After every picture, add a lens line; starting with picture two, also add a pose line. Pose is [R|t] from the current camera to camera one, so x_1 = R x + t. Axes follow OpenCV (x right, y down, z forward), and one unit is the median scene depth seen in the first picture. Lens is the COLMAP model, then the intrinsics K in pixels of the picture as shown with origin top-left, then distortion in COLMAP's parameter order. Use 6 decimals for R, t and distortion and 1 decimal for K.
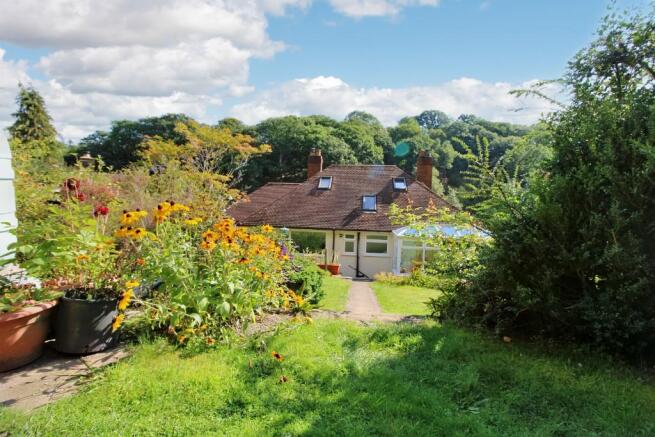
lens RADIAL K [[301.9, 0, 326.5], [0, 301.9, 209.6], [0, 0, 1]] dist [0.001488, 0.000340]
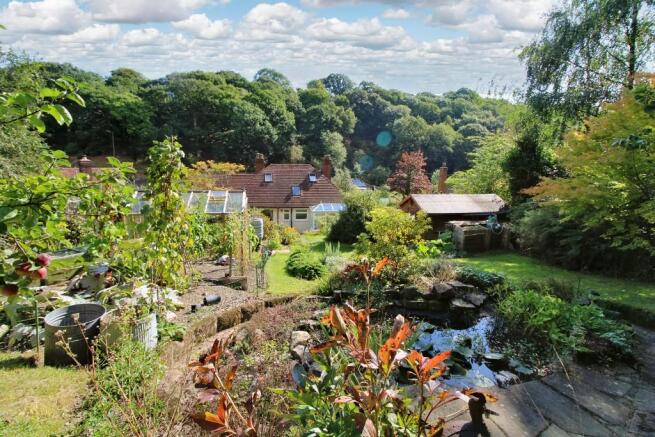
lens RADIAL K [[301.9, 0, 326.5], [0, 301.9, 209.6], [0, 0, 1]] dist [0.001488, 0.000340]
pose [[0.956908, -0.051380, 0.285808, -0.031704], [0.006713, 0.987874, 0.155115, -0.029647], [-0.290312, -0.146512, 0.945649, -0.116749]]
